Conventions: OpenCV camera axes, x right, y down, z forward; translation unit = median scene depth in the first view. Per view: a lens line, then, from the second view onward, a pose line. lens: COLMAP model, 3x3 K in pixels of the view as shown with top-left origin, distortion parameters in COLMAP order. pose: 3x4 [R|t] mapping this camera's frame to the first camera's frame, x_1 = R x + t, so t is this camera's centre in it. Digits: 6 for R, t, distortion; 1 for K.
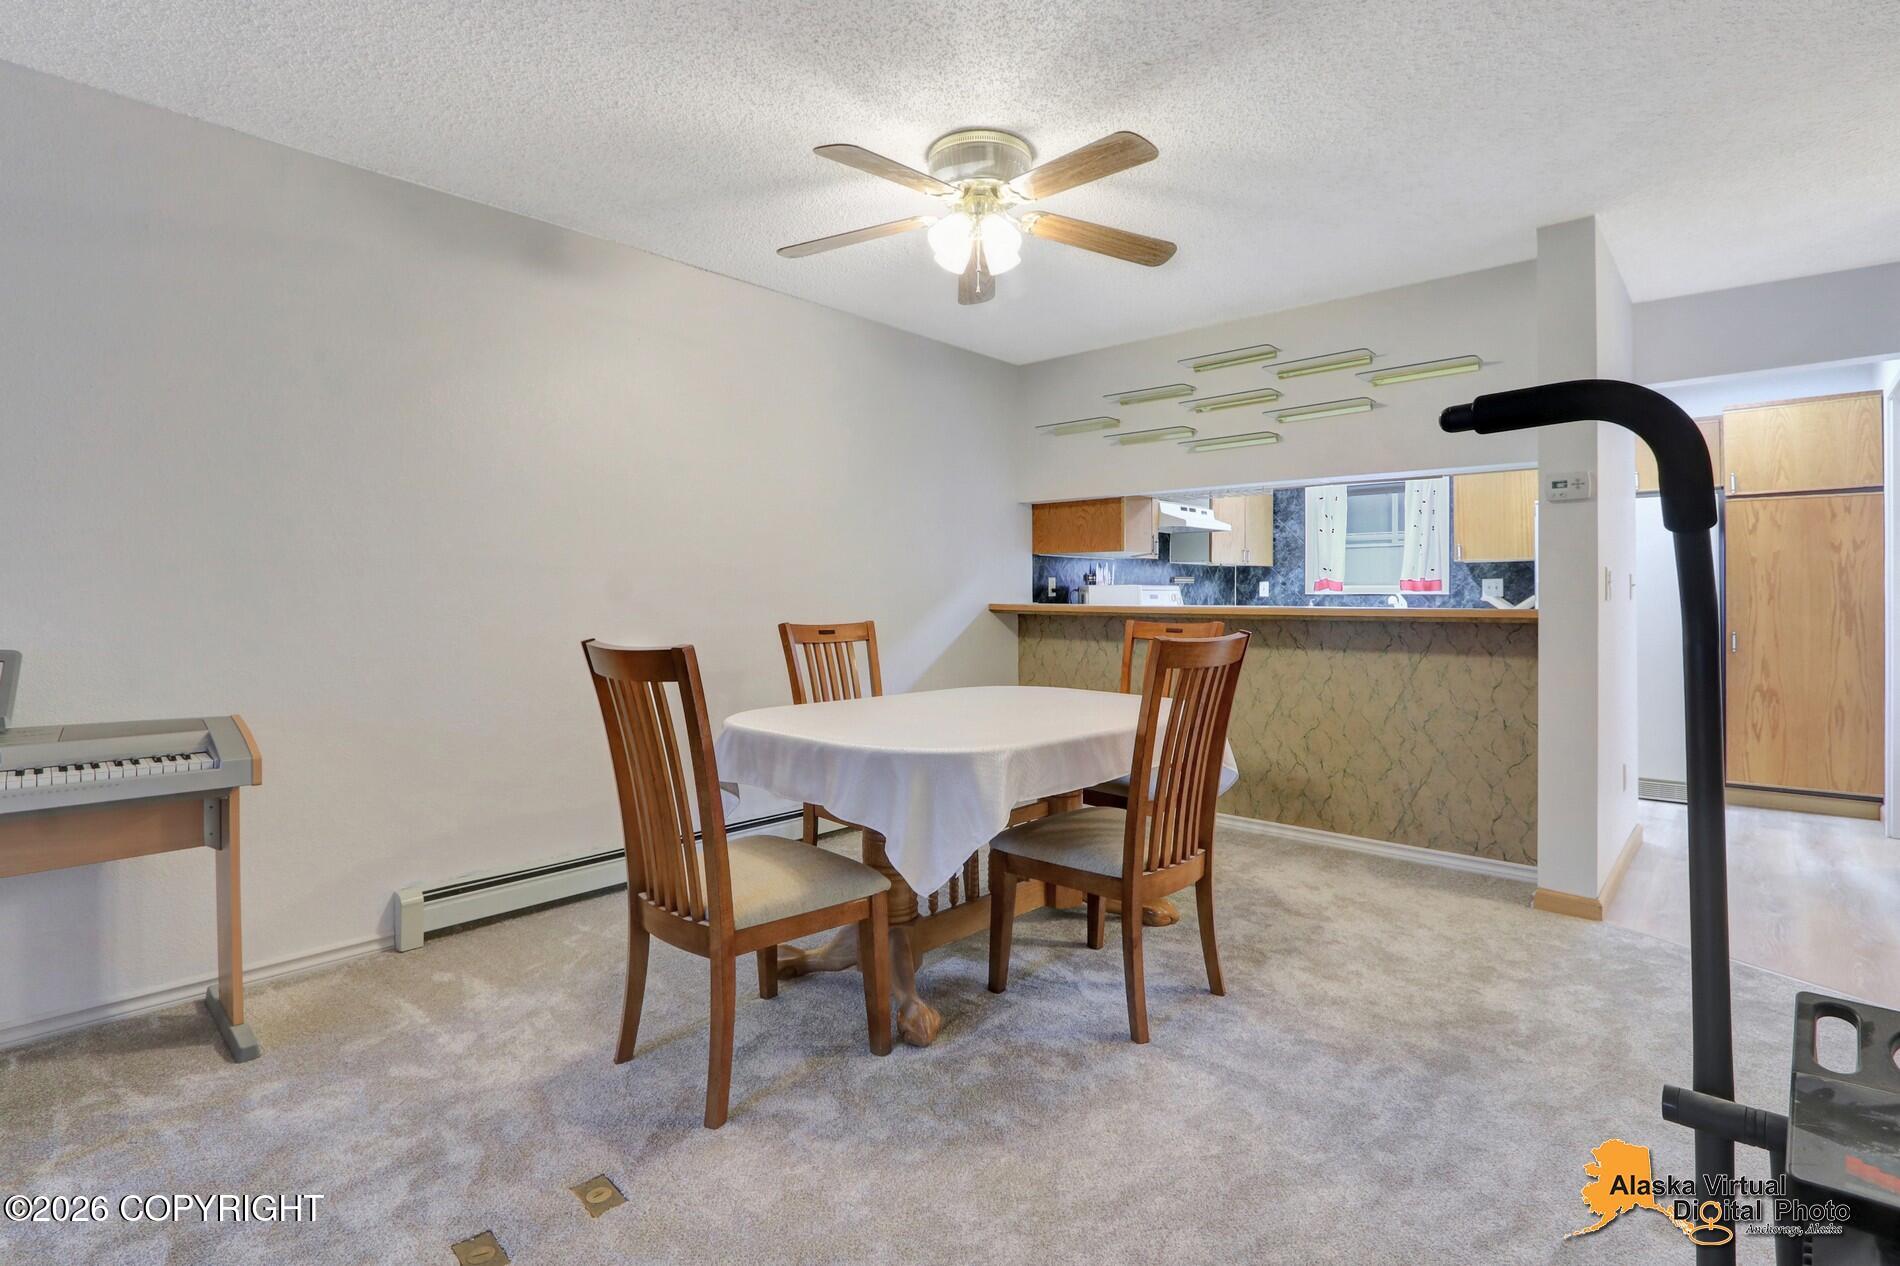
lens RADIAL K [[918.1, 0, 954.8], [0, 918.1, 591.5], [0, 0, 1]] dist [-0.025922, 0.017141]
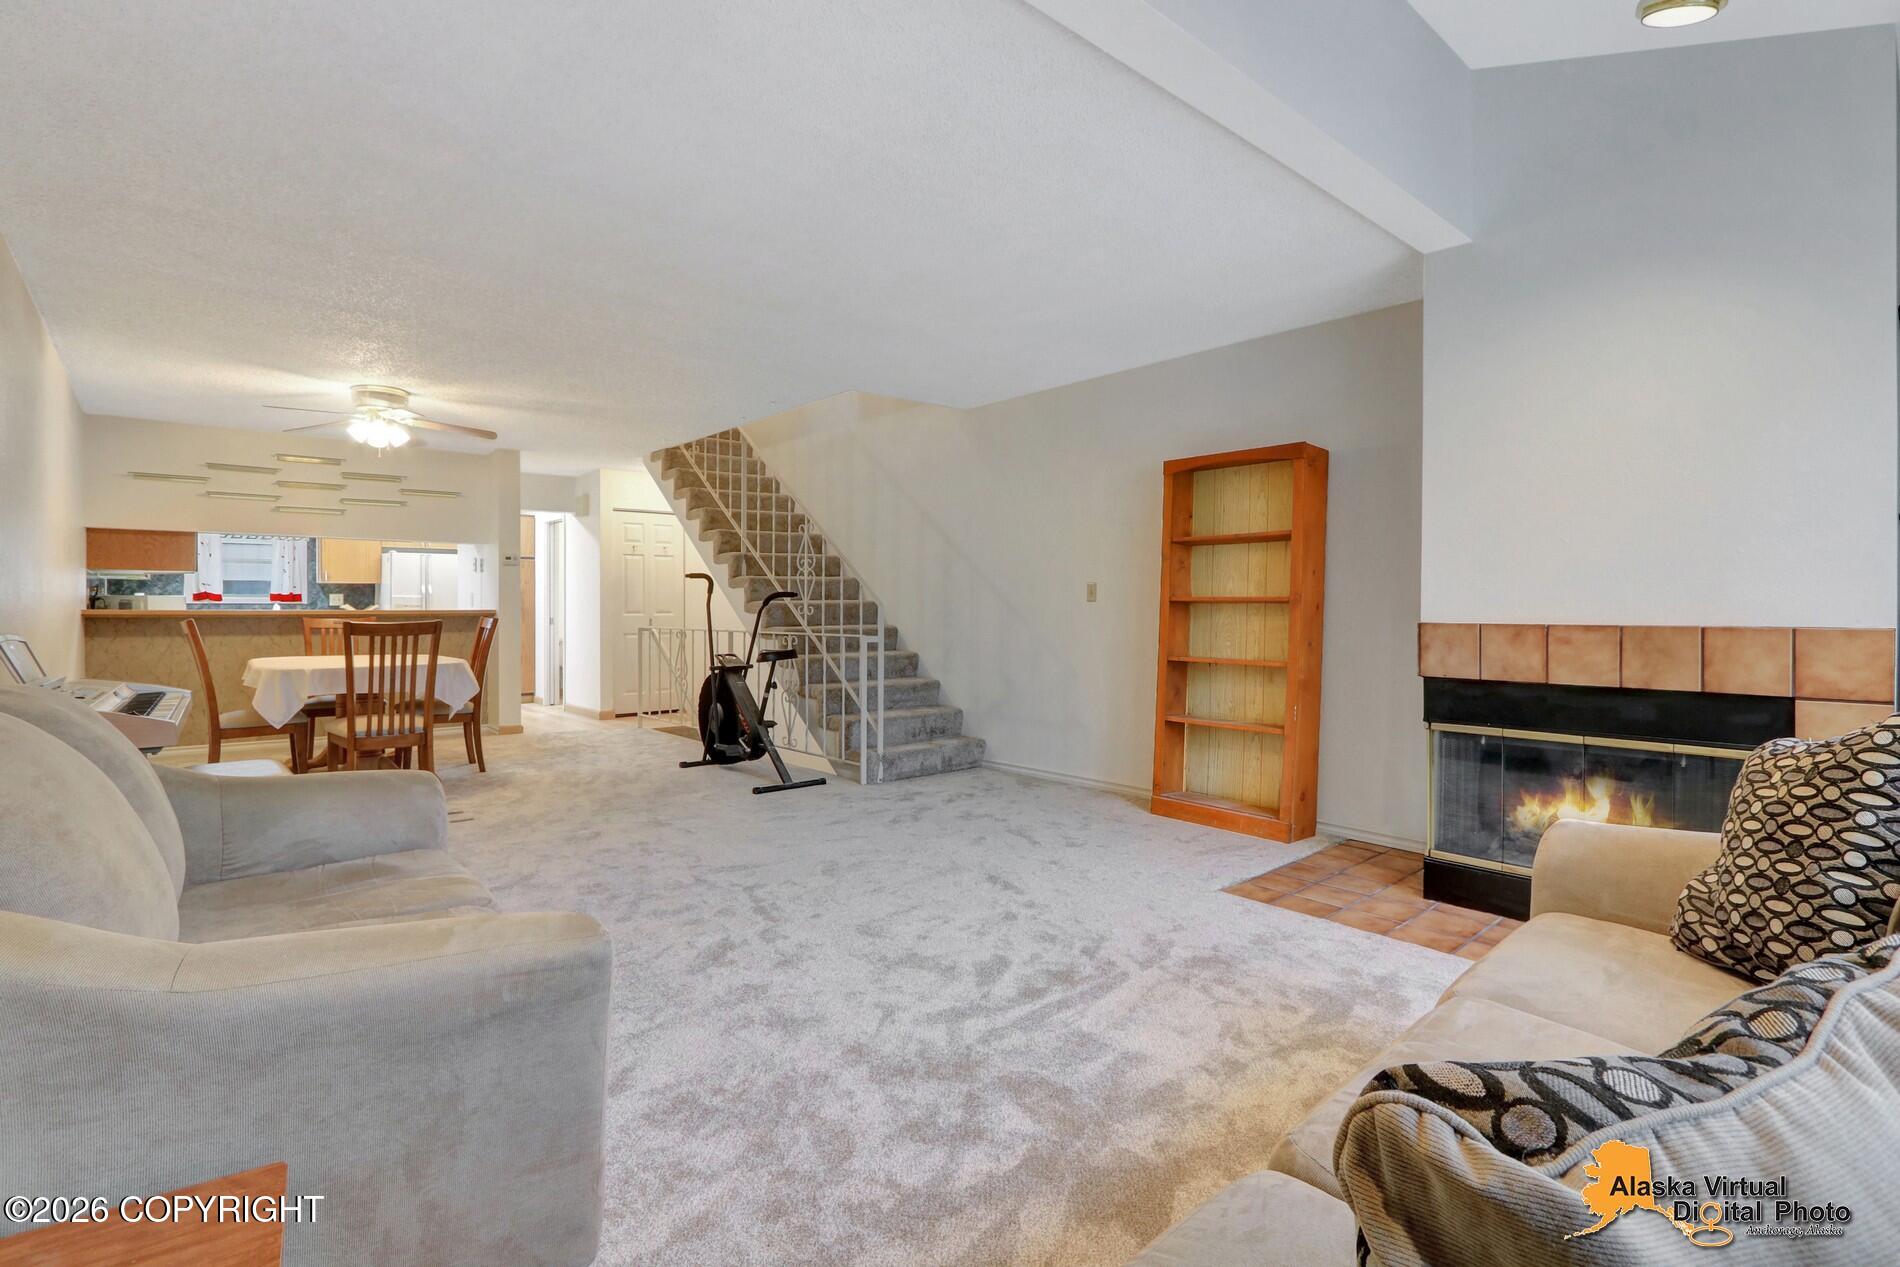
lens RADIAL K [[893.4, 0, 923.1], [0, 893.4, 620.6], [0, 0, 1]] dist [-0.001244, -0.000177]
pose [[0.148017, -0.014963, 0.988872, -1.020219], [-0.004653, 0.999864, 0.015826, 0.004146], [-0.988974, -0.006944, 0.147927, -0.300635]]
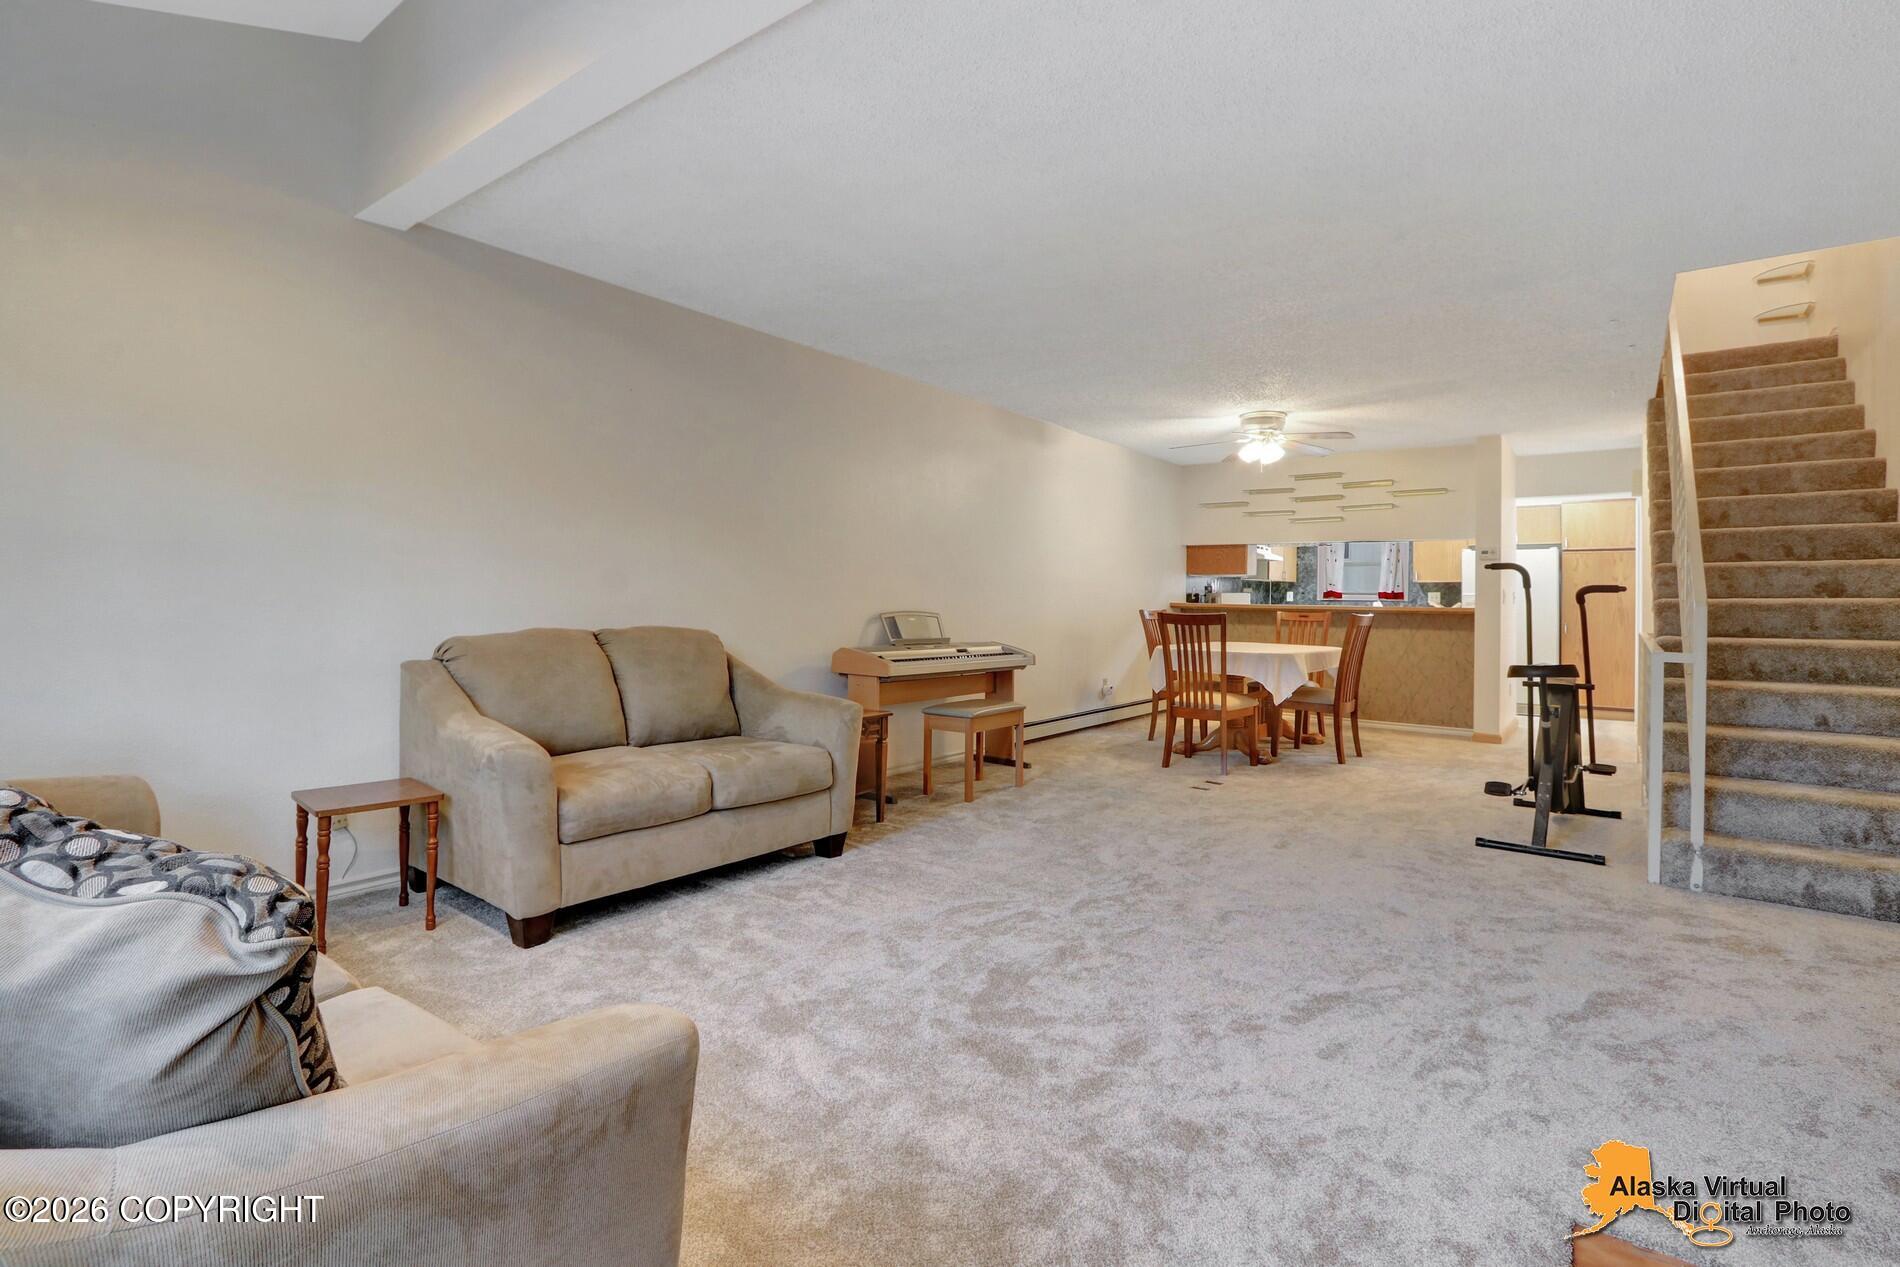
lens RADIAL K [[893.3, 0, 941.7], [0, 893.3, 585.6], [0, 0, 1]] dist [-0.020634, -0.000280]
pose [[0.997424, 0.014179, 0.070313, -0.552082], [-0.013520, 0.999860, -0.009843, 0.003157], [-0.070443, 0.008867, 0.997476, -0.727466]]
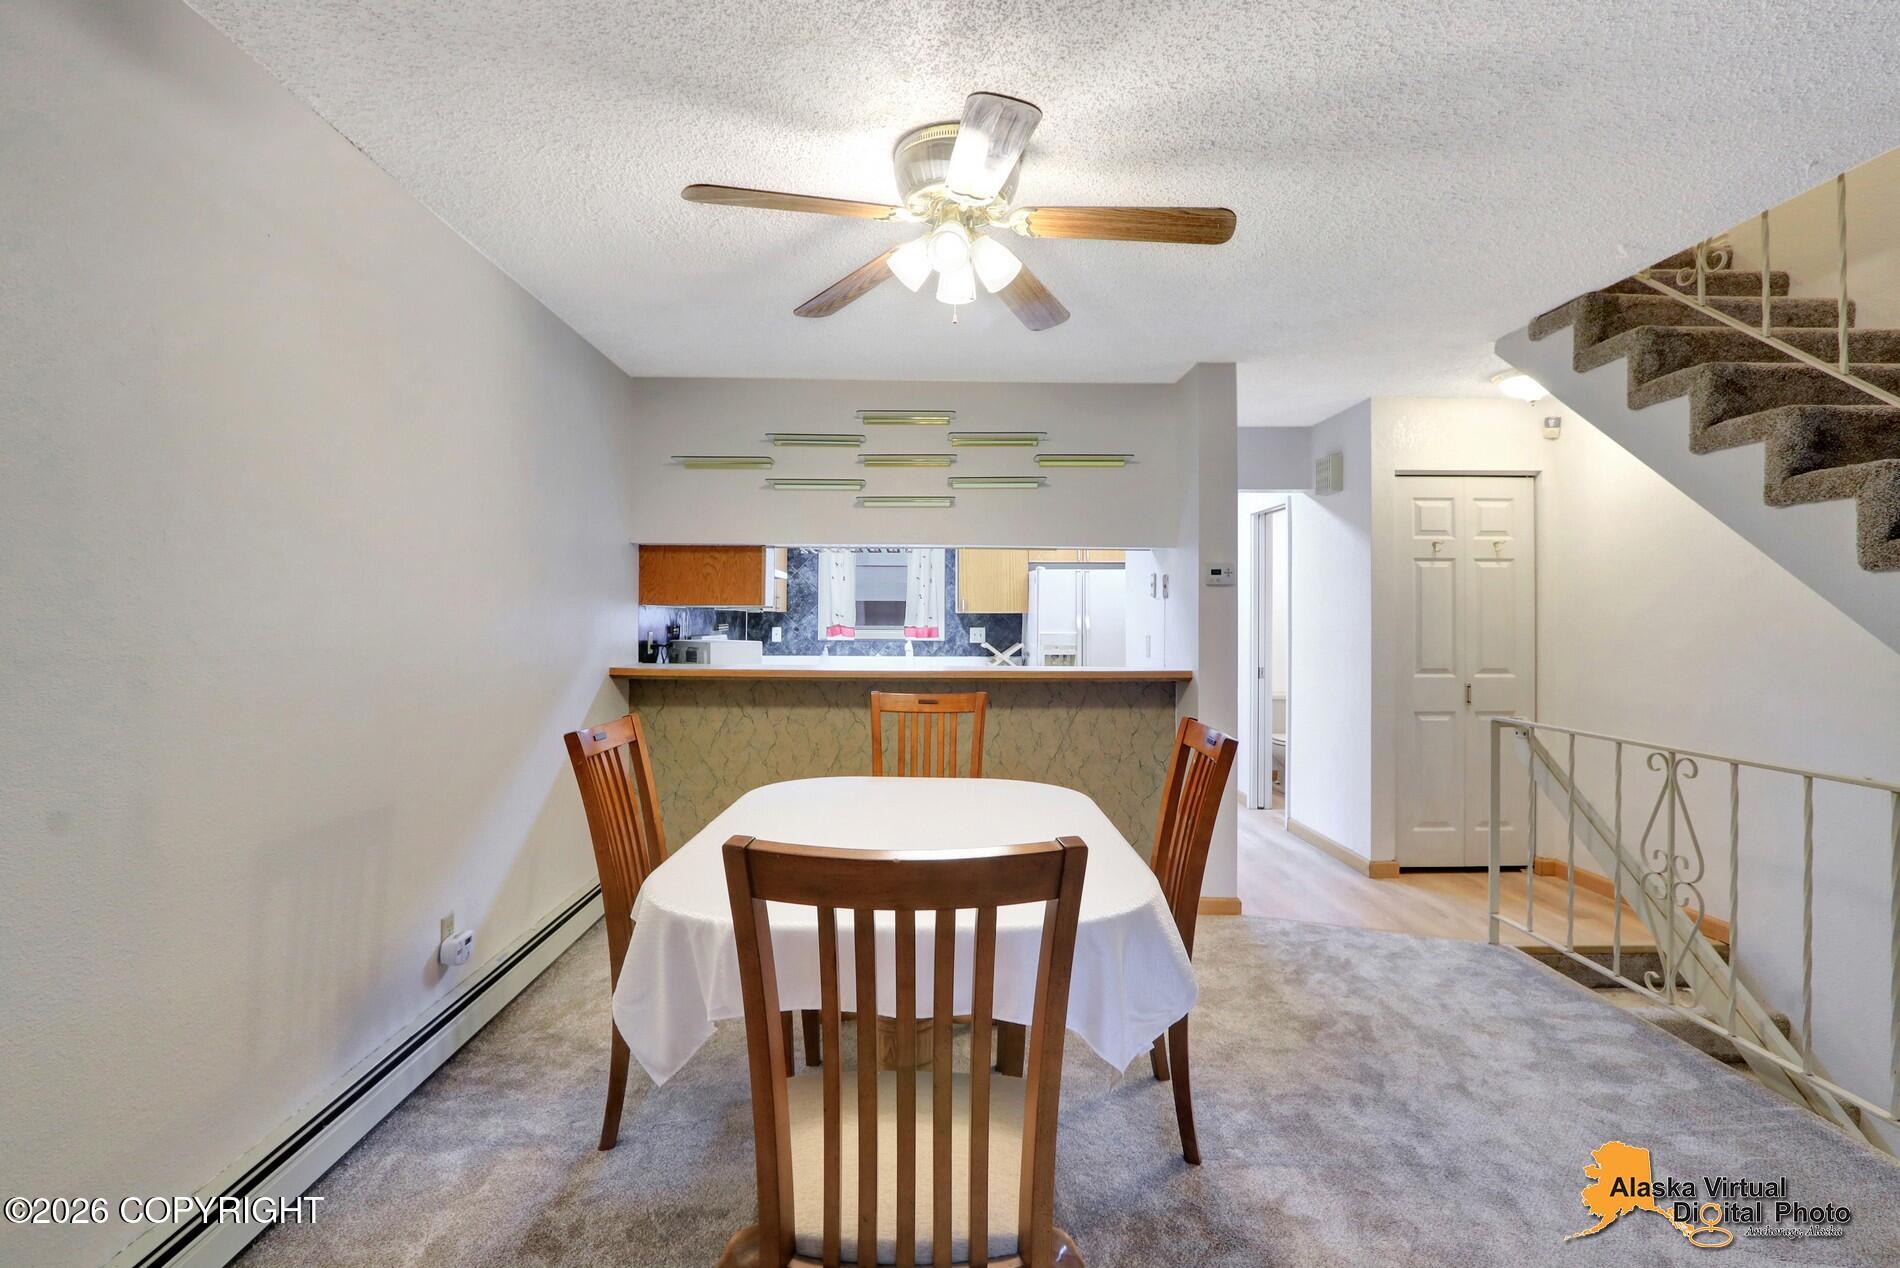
lens RADIAL K [[899.5, 0, 948.6], [0, 899.5, 615.4], [0, 0, 1]] dist [-0.022846, -0.000375]
pose [[0.729247, 0.006632, 0.684218, -0.297073], [-0.007741, 0.999969, -0.001443, -0.035414], [-0.684207, -0.004244, 0.729276, 0.234997]]
